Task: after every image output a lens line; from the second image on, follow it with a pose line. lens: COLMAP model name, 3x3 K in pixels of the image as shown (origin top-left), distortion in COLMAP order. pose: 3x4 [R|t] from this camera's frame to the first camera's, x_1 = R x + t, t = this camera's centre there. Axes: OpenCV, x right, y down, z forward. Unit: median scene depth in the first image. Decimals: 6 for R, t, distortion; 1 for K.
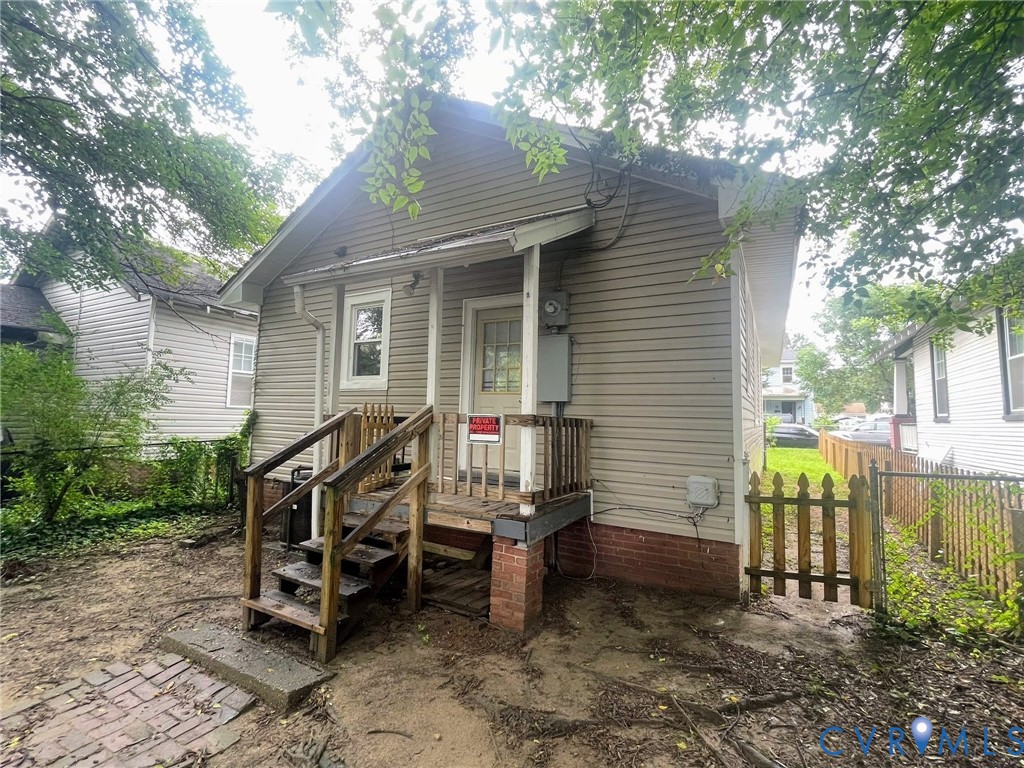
lens RADIAL K [[486.9, 0, 512.0], [0, 486.9, 384.0], [0, 0, 1]] dist [-0.002649, 0.000252]
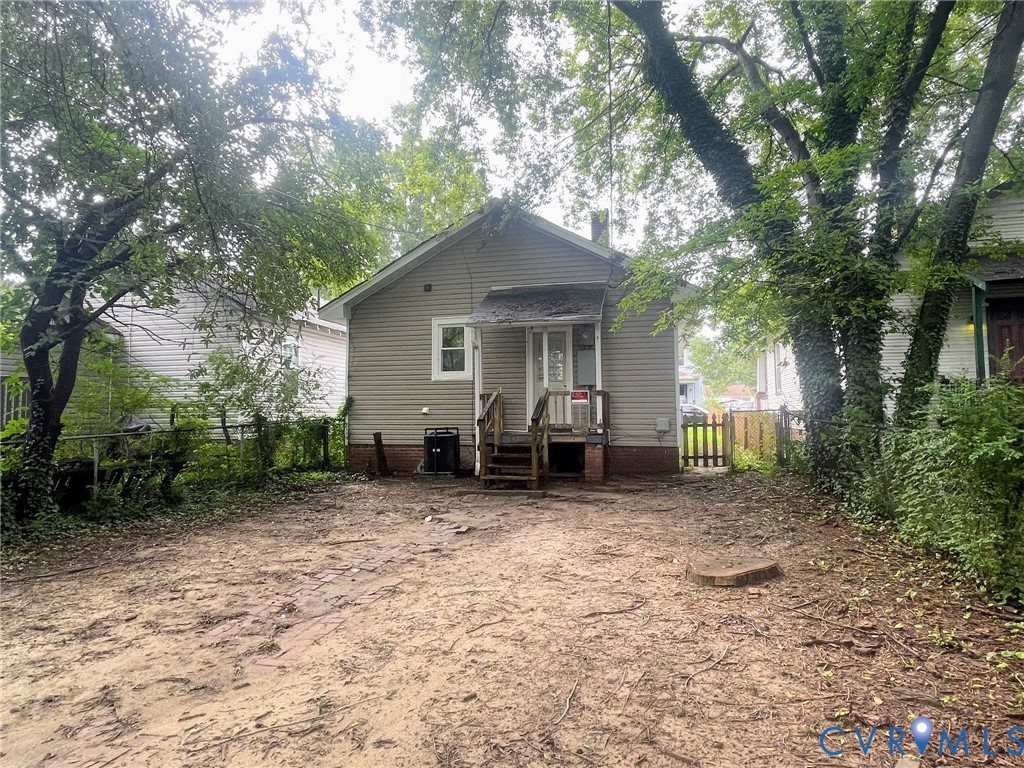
lens RADIAL K [[645.3, 0, 512.0], [0, 645.3, 384.0], [0, 0, 1]] dist [0.042486, 0.000497]
pose [[0.963332, -0.017044, 0.267769, -1.079515], [0.009729, 0.999543, 0.028621, -0.054158], [-0.268134, -0.024966, 0.963058, -1.675663]]
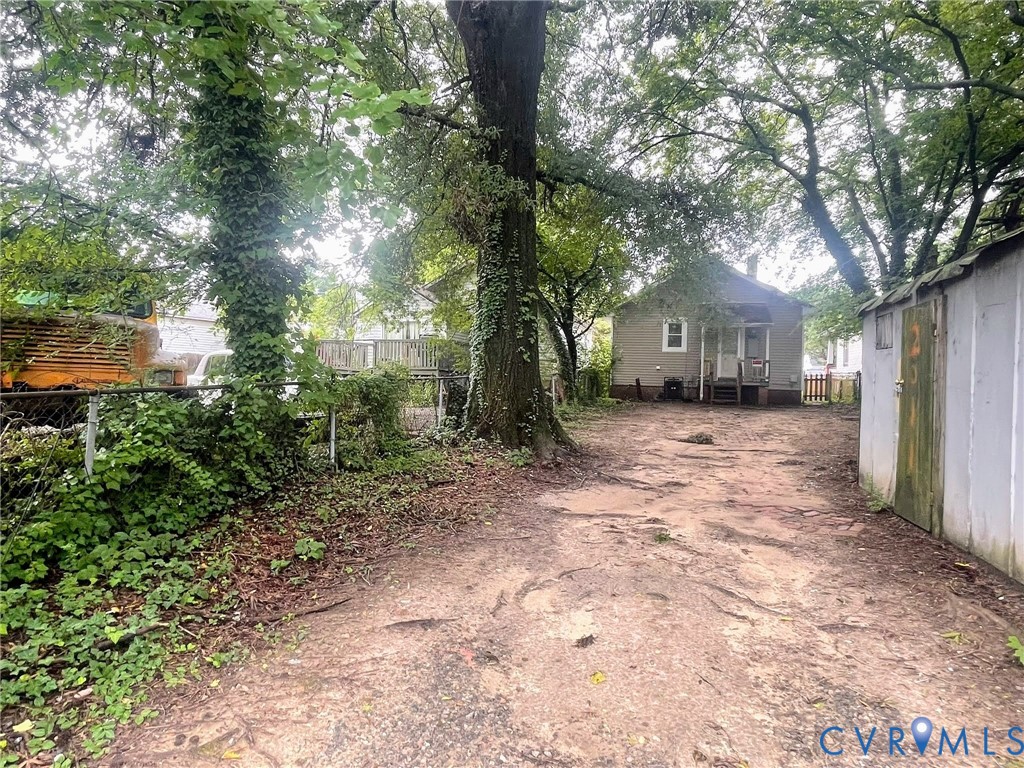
lens RADIAL K [[645.3, 0, 512.0], [0, 645.3, 384.0], [0, 0, 1]] dist [0.042486, 0.000497]
pose [[0.970592, 0.000193, 0.240731, -3.470863], [-0.021122, 0.996211, 0.084363, -0.164757], [-0.239802, -0.086966, 0.966919, -4.018607]]
